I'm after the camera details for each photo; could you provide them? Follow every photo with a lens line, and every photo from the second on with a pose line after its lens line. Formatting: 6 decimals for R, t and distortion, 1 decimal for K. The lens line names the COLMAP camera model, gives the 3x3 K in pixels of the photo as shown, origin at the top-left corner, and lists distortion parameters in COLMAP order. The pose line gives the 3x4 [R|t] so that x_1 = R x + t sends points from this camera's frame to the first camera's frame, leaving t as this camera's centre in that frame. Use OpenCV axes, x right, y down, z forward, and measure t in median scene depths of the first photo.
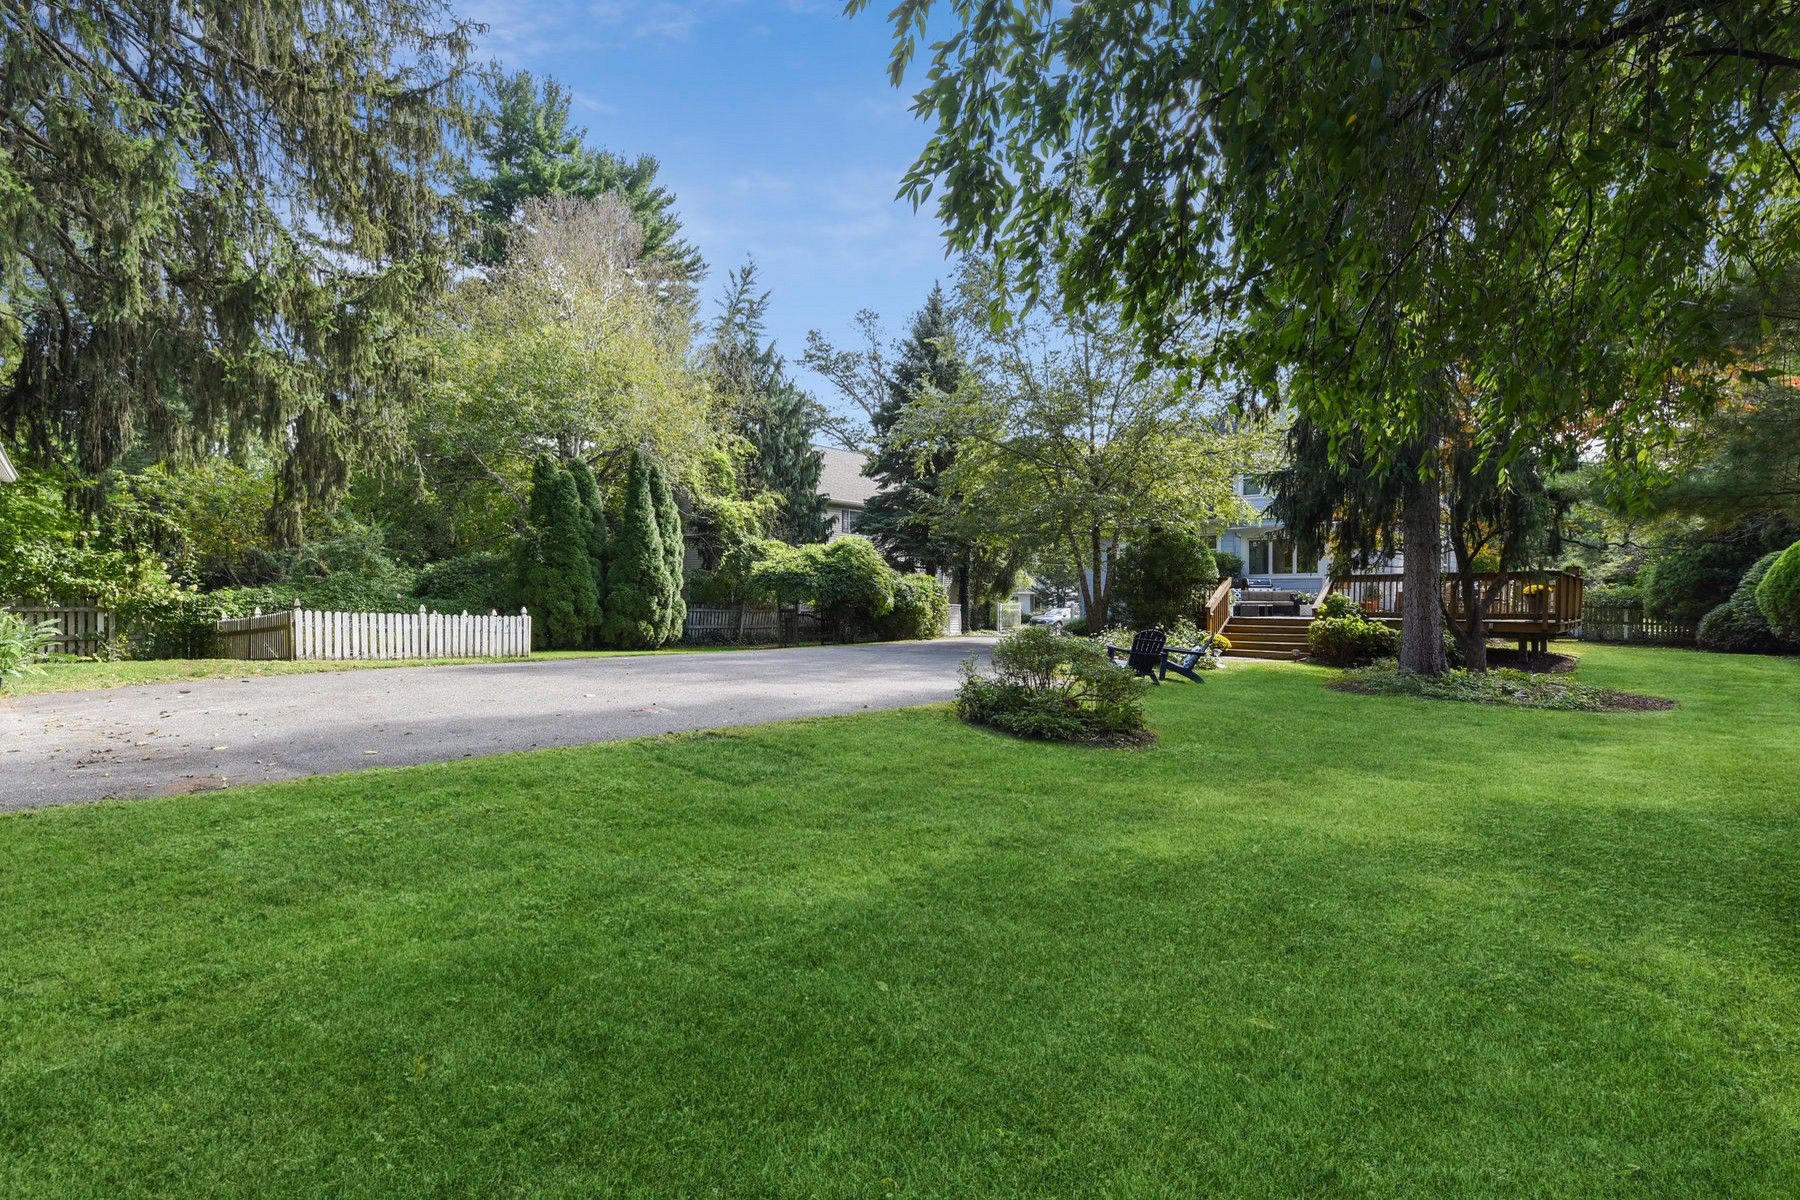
lens RADIAL K [[834.5, 0, 900.0], [0, 834.5, 600.0], [0, 0, 1]] dist [-0.000206, -0.000025]
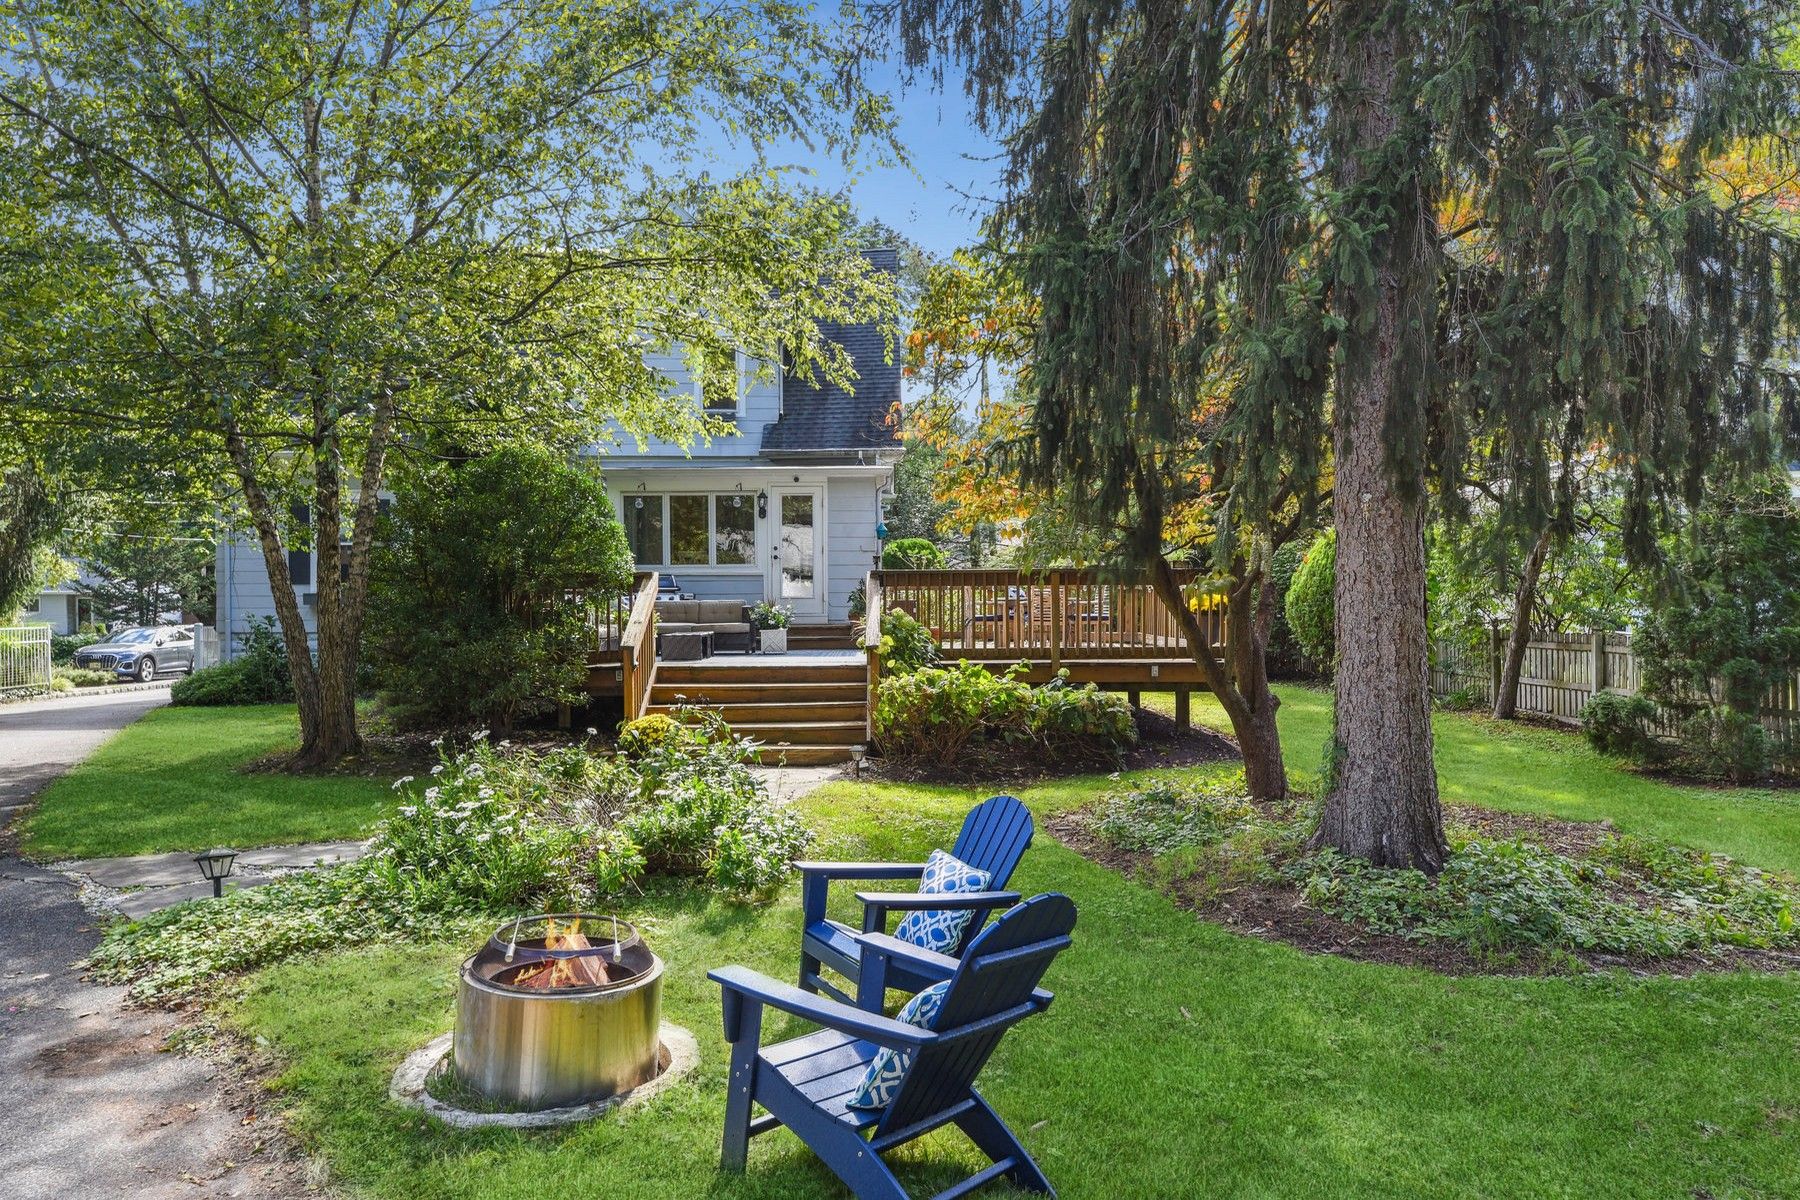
lens RADIAL K [[1210.8, 0, 900.0], [0, 1210.8, 600.0], [0, 0, 1]] dist [0.004056, 0.000872]
pose [[0.723874, -0.005770, 0.689908, 0.046030], [0.005332, 0.999982, 0.002770, -0.011567], [-0.689911, 0.001673, 0.723892, 0.384179]]
